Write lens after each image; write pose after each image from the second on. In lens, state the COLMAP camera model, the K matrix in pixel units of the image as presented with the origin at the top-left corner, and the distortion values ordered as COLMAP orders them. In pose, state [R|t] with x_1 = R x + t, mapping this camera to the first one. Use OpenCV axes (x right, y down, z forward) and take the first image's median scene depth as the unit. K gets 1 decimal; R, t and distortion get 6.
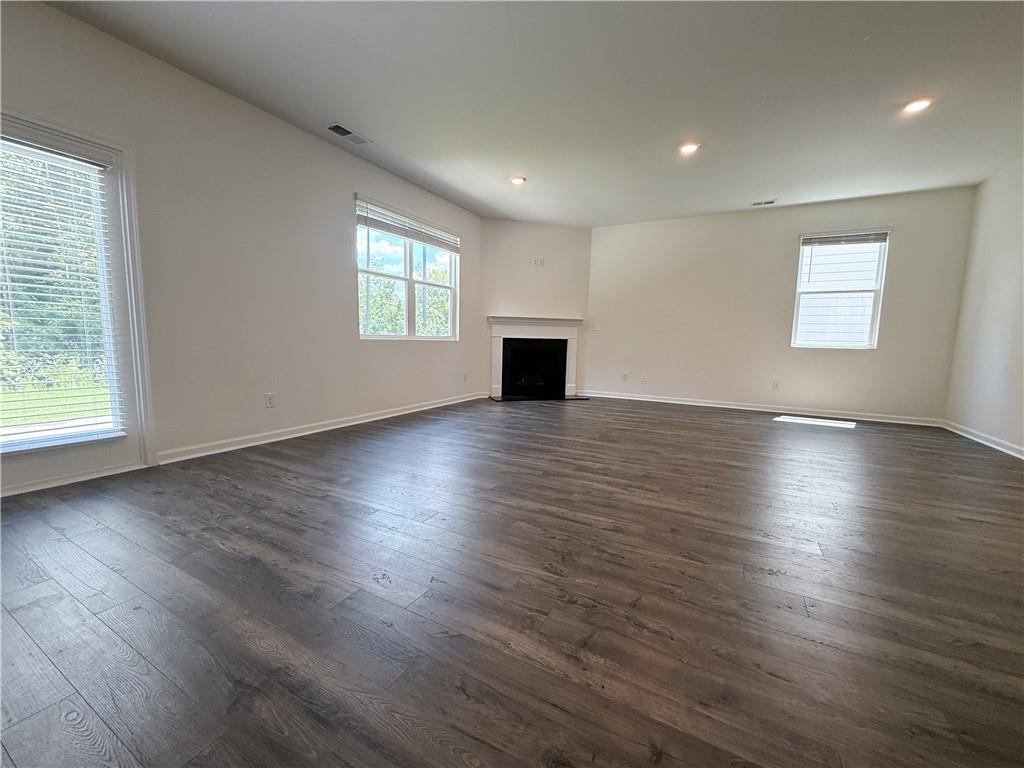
lens RADIAL K [[411.2, 0, 510.2], [0, 411.2, 382.9], [0, 0, 1]] dist [-0.000171, 0.000266]
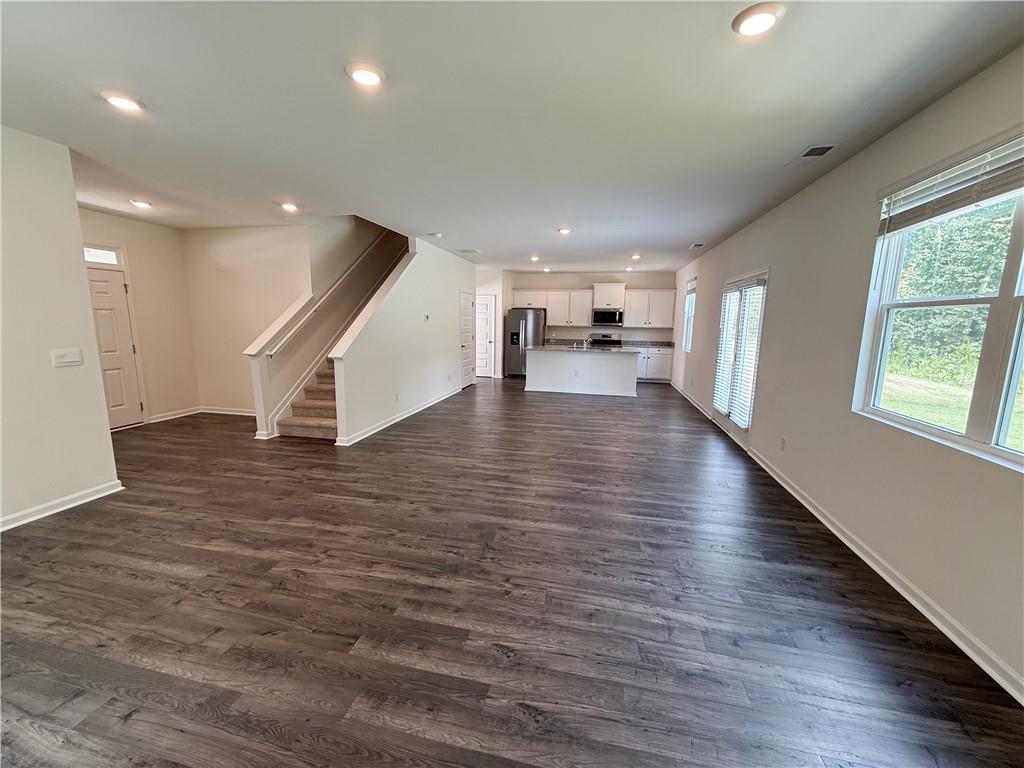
lens RADIAL K [[409.8, 0, 512.6], [0, 409.8, 386.2], [0, 0, 1]] dist [-0.001126, -0.000136]
pose [[-0.958252, 0.009874, -0.285754, 0.306050], [-0.065754, 0.965006, 0.253848, -0.241869], [0.278261, 0.262040, -0.924070, 1.262683]]
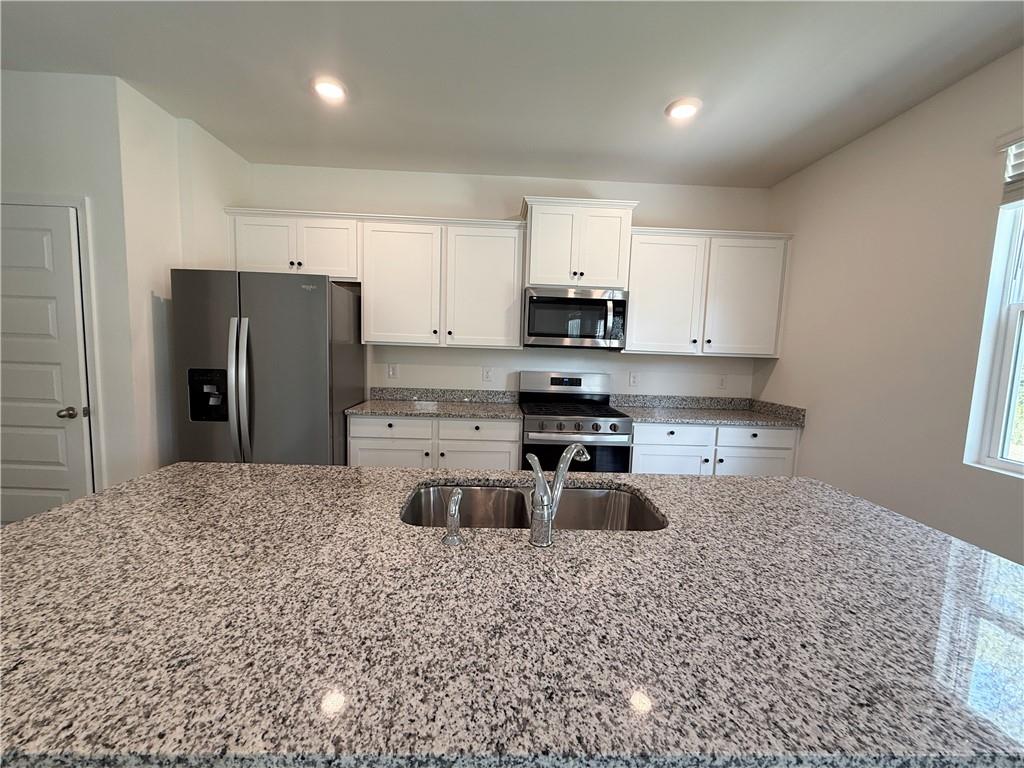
lens RADIAL K [[409.1, 0, 509.3], [0, 409.1, 385.5], [0, 0, 1]] dist [-0.000305, 0.000018]
pose [[-0.858489, -0.001843, -0.512829, -0.367492], [-0.107629, 0.978370, 0.176657, -0.081213], [0.501411, 0.206853, -0.840118, -0.147519]]
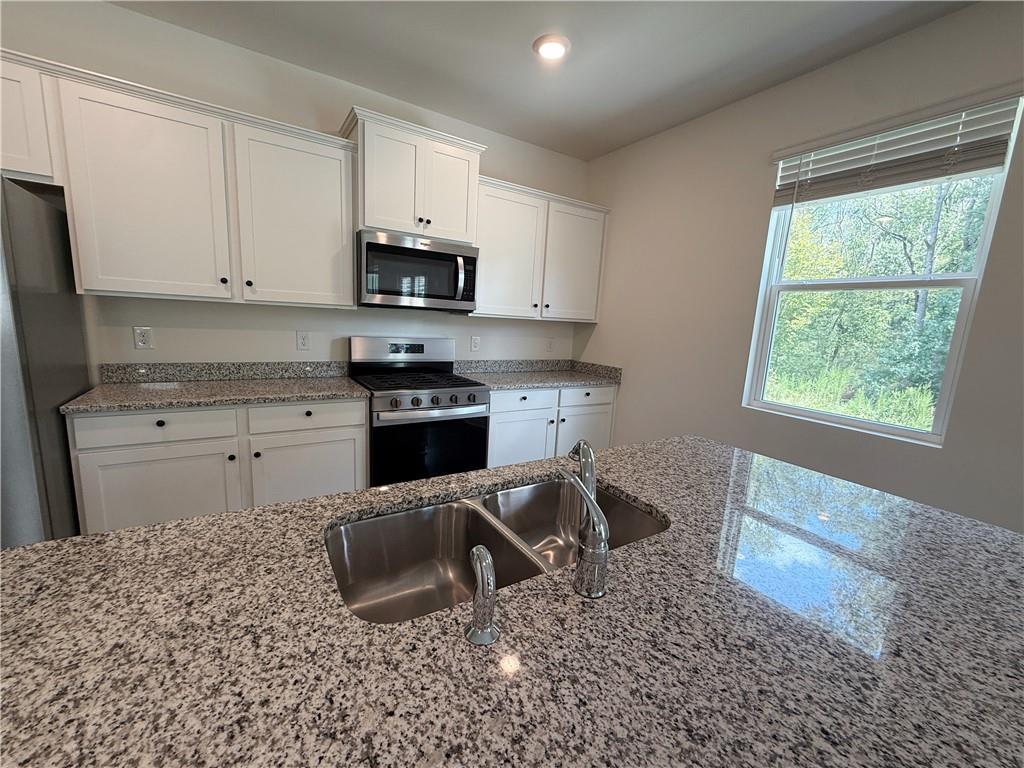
lens RADIAL K [[409.1, 0, 509.3], [0, 409.1, 385.5], [0, 0, 1]] dist [-0.000305, 0.000018]
pose [[-0.485184, 0.095583, -0.869172, -0.352108], [-0.161908, 0.966999, 0.196720, -0.065749], [0.859292, 0.236171, -0.453697, -0.264467]]
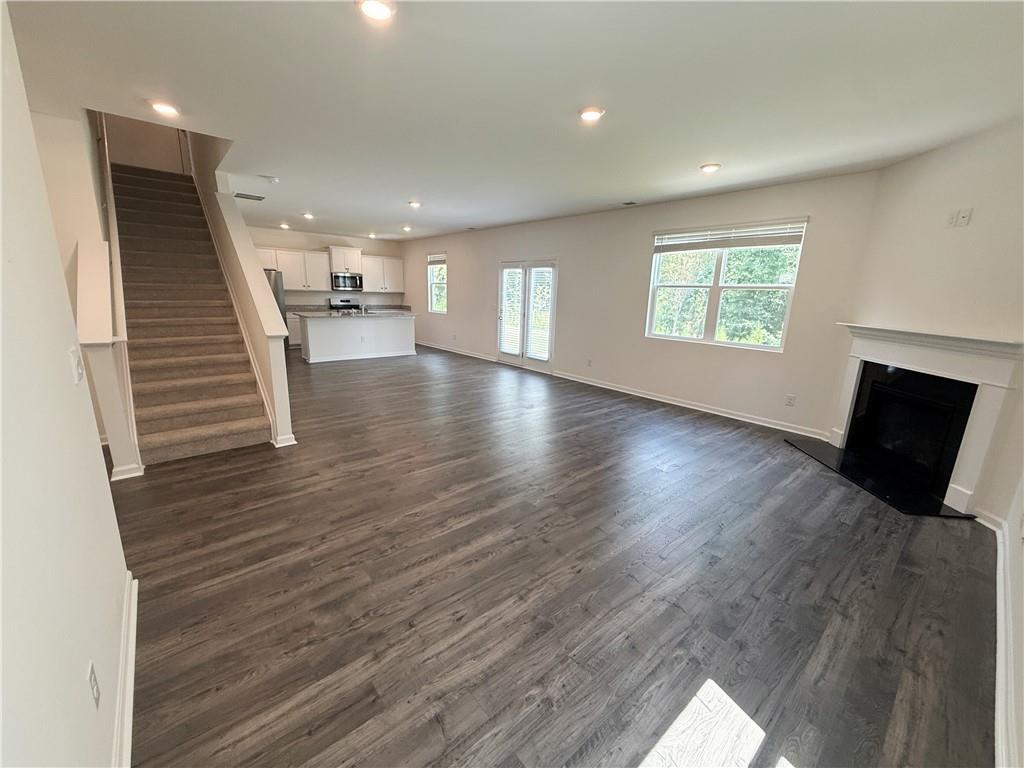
lens RADIAL K [[407.0, 0, 512.0], [0, 407.0, 384.0], [0, 0, 1]] dist [0.000970, -0.000019]
pose [[-0.348956, 0.176943, -0.920283, 0.954896], [-0.138162, 0.961569, 0.237270, -0.190057], [0.926899, 0.209945, -0.311098, 0.908902]]
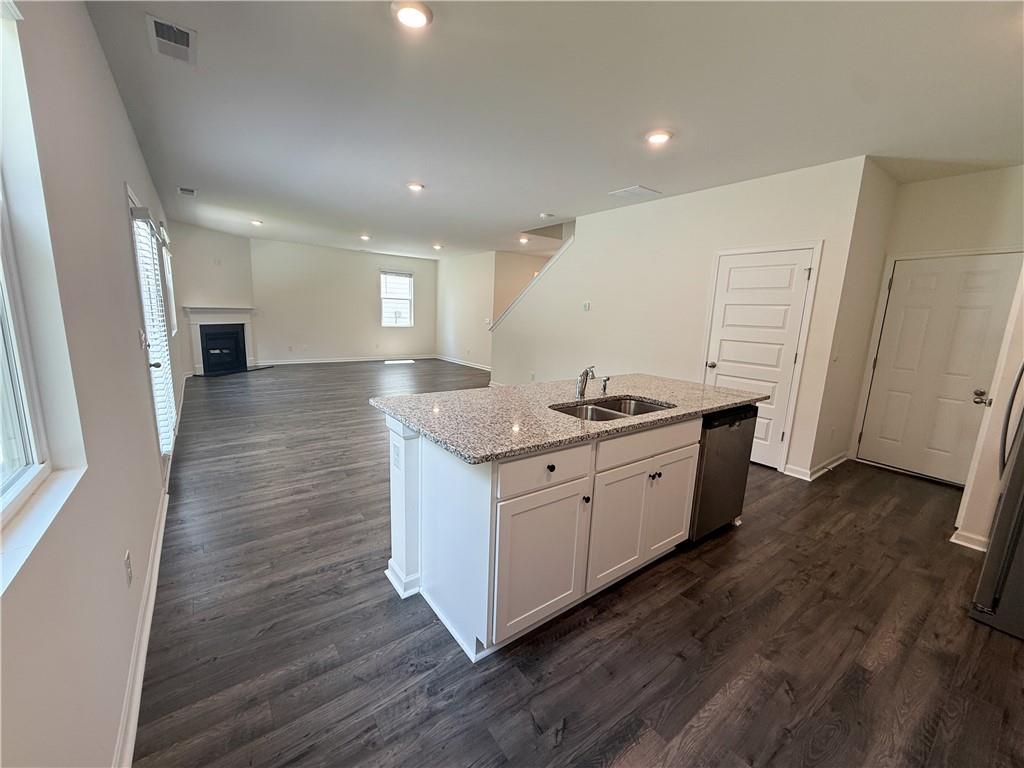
lens RADIAL K [[409.8, 0, 509.1], [0, 409.8, 386.7], [0, 0, 1]] dist [0.001668, 0.000140]
pose [[0.416308, -0.169566, 0.893272, -0.951111], [0.069130, 0.985515, 0.154858, -0.070338], [-0.906592, -0.002716, 0.422000, -0.417831]]
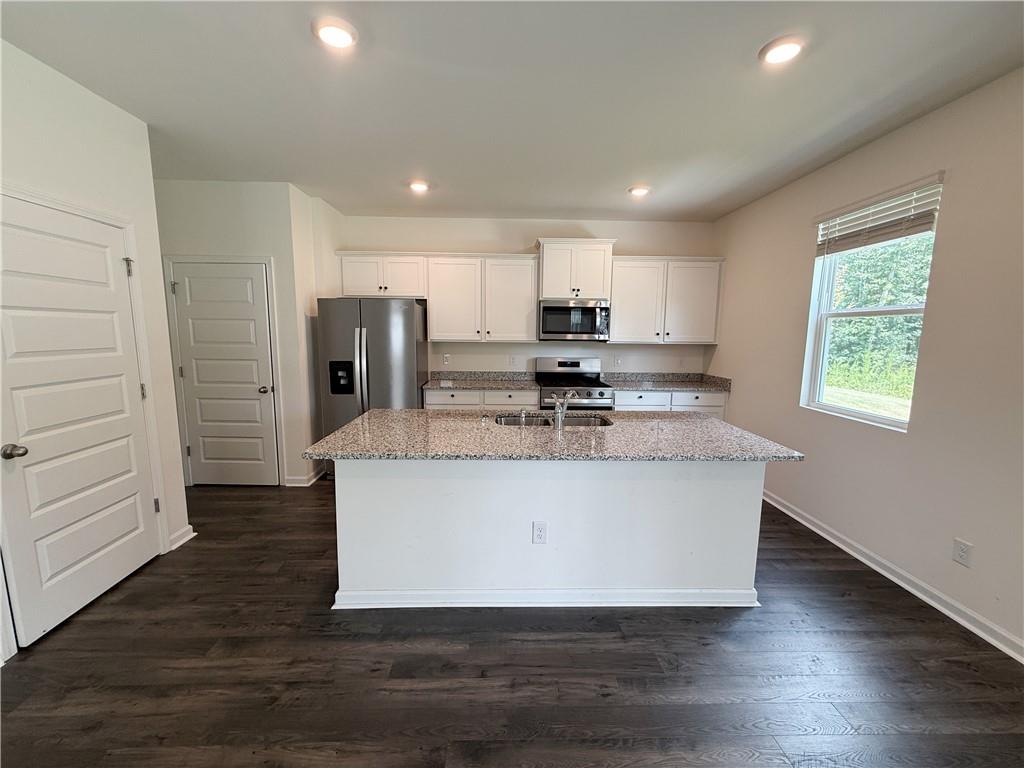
lens RADIAL K [[409.1, 0, 509.3], [0, 409.1, 385.5], [0, 0, 1]] dist [-0.000305, 0.000018]
pose [[-0.863754, 0.035479, -0.502663, -0.192474], [-0.084248, 0.973311, 0.213468, -0.121944], [0.496821, 0.226732, -0.837712, 0.072466]]
